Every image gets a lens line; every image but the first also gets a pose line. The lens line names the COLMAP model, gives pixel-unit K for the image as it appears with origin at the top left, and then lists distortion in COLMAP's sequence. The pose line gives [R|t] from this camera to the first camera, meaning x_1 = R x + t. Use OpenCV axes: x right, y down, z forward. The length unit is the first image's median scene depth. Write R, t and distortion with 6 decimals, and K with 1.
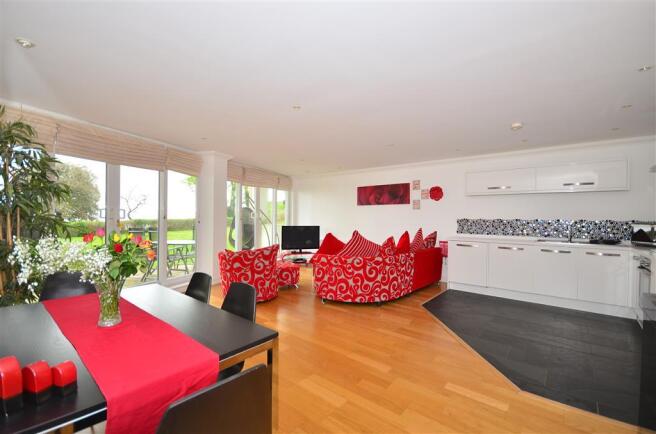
lens RADIAL K [[289.6, 0, 328.0], [0, 289.6, 217.0], [0, 0, 1]] dist [-0.000068, -0.000079]
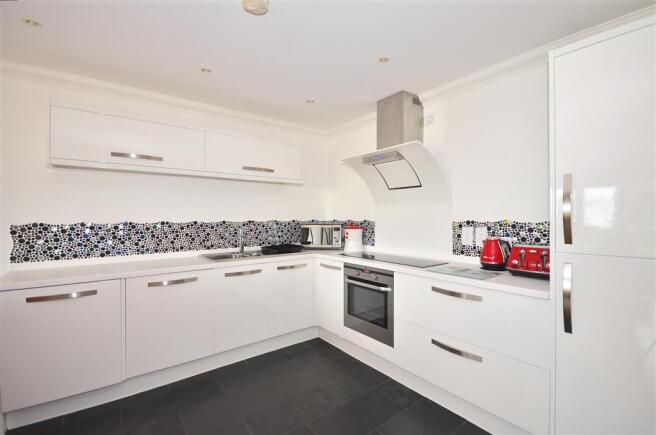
lens RADIAL K [[289.6, 0, 328.0], [0, 289.6, 217.5], [0, 0, 1]] dist [-0.000068, -0.000079]
pose [[0.214669, -0.004066, 0.976678, 0.186883], [0.014873, 0.999889, 0.000894, 0.003453], [-0.976574, 0.014335, 0.214706, 0.580653]]
